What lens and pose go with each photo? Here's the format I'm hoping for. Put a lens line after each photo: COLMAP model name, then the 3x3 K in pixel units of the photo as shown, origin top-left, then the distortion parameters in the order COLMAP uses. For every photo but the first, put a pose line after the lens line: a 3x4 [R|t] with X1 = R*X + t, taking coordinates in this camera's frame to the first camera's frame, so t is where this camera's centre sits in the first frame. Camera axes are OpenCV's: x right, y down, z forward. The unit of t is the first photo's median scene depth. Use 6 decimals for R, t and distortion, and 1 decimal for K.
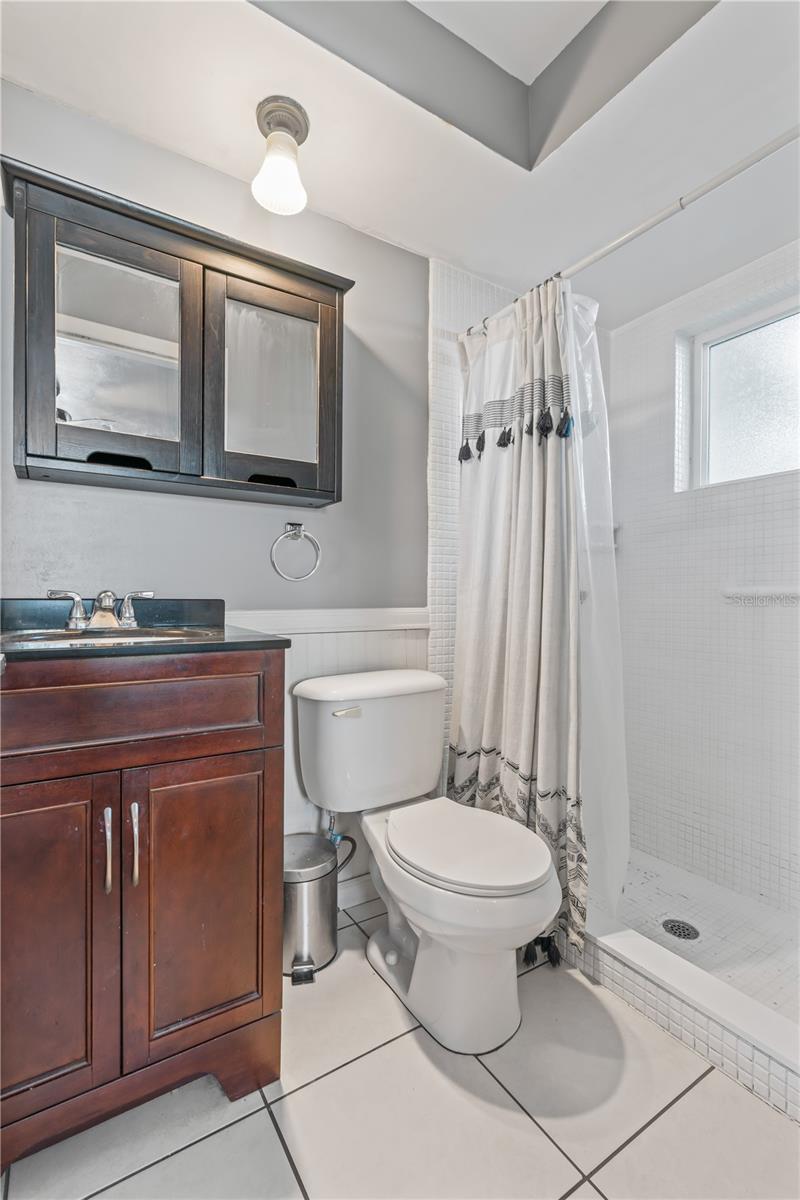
lens RADIAL K [[541.3, 0, 400.7], [0, 541.3, 599.4], [0, 0, 1]] dist [-0.004843, 0.002619]
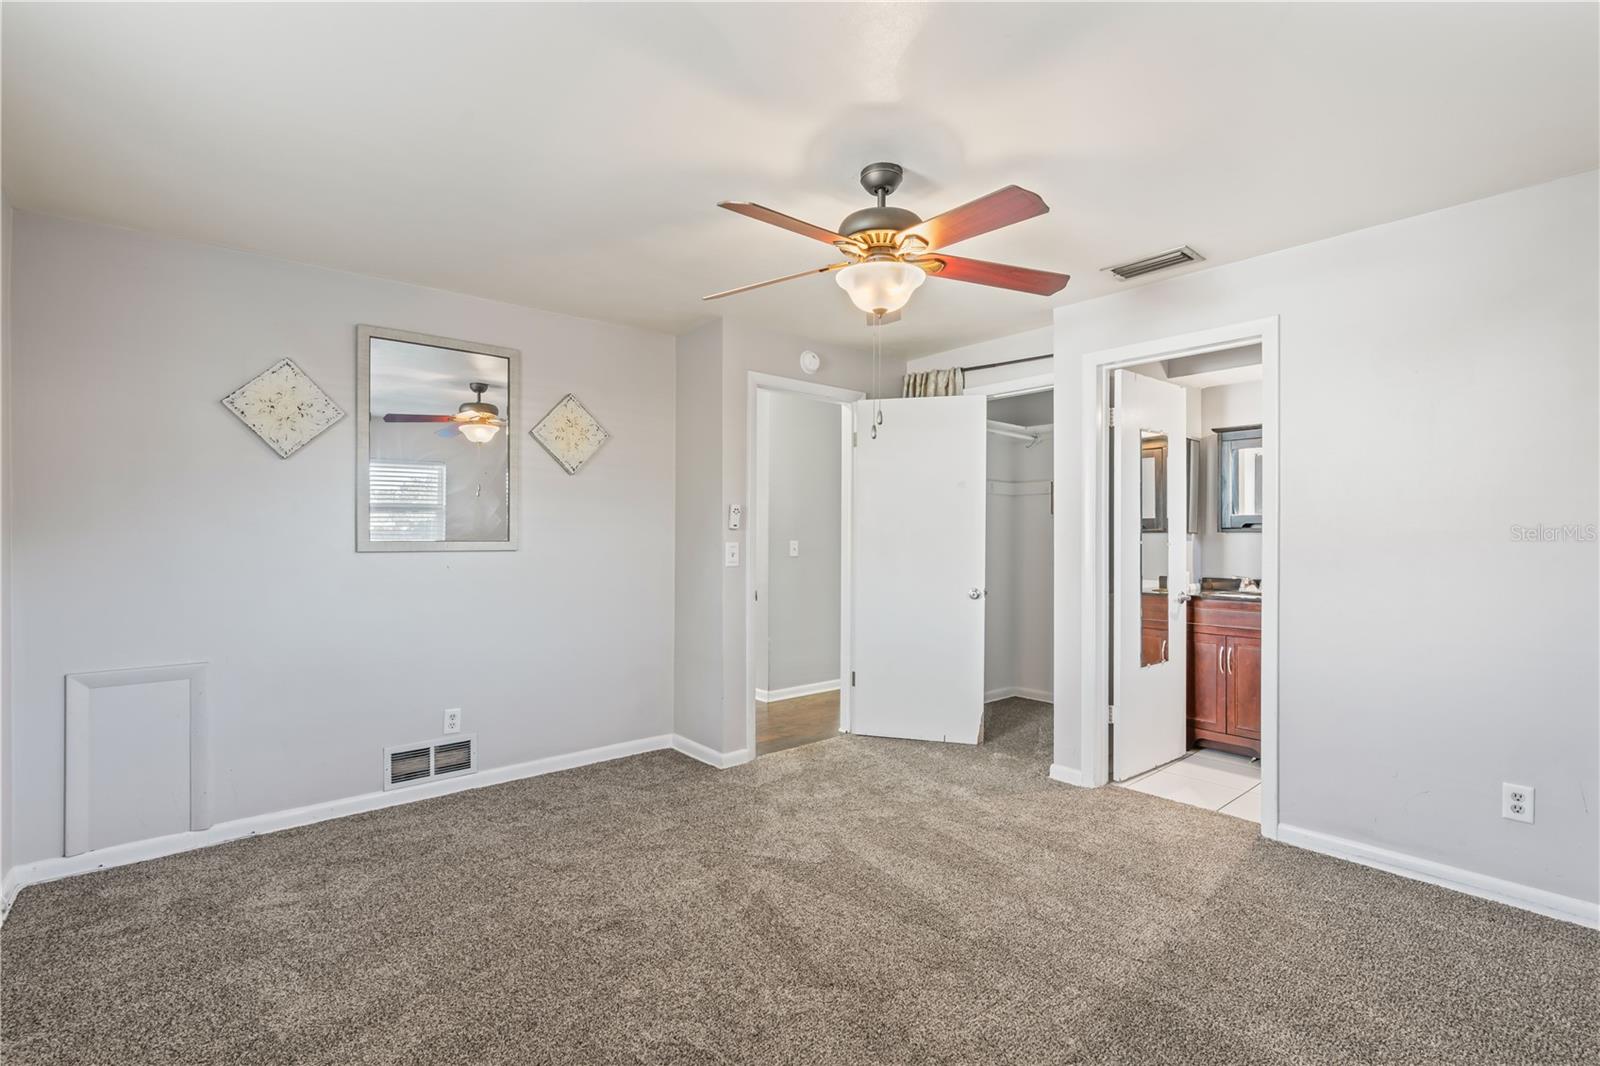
lens RADIAL K [[721.8, 0, 787.5], [0, 721.8, 534.1], [0, 0, 1]] dist [-0.004843, 0.002619]
pose [[0.123697, -0.004913, -0.992308, 1.968684], [-0.002792, 0.999982, -0.005299, -0.147095], [0.992316, 0.003426, 0.123681, -1.207026]]
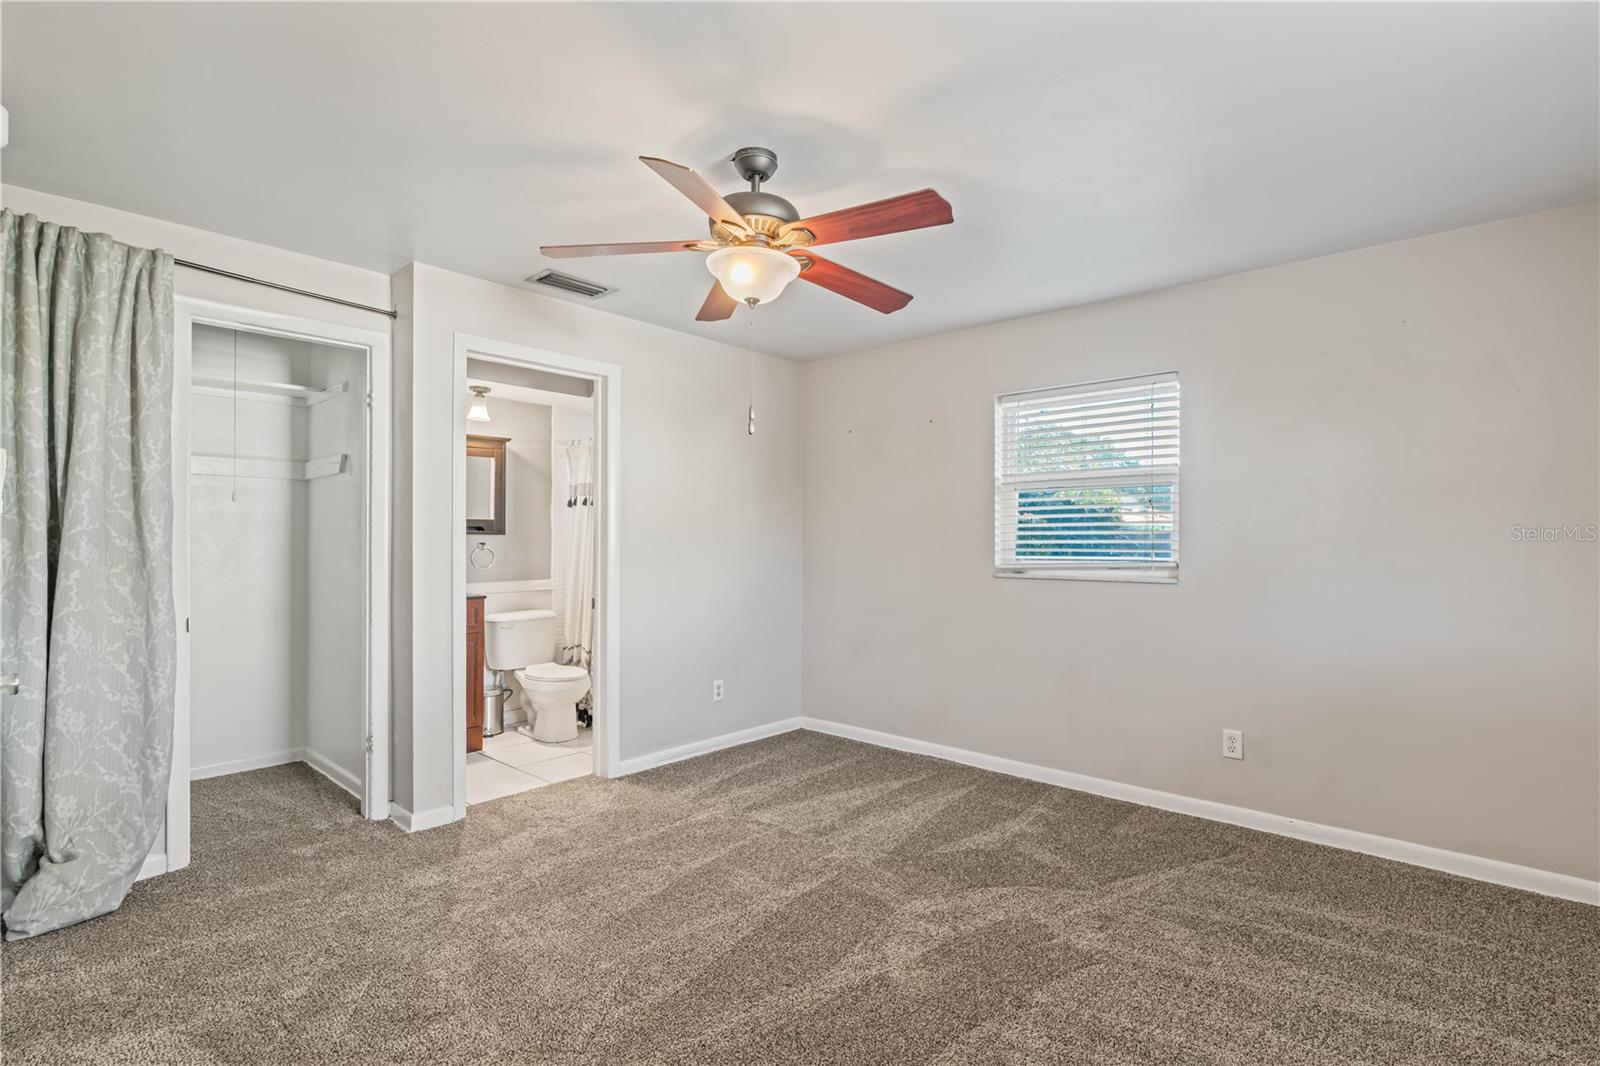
lens RADIAL K [[764.4, 0, 795.8], [0, 764.4, 543.0], [0, 0, 1]] dist [0.004204, 0.000125]
pose [[0.968644, -0.001636, 0.248447, 0.258349], [0.001433, 0.999998, 0.000998, -0.140786], [-0.248448, -0.000611, 0.968645, -2.274844]]
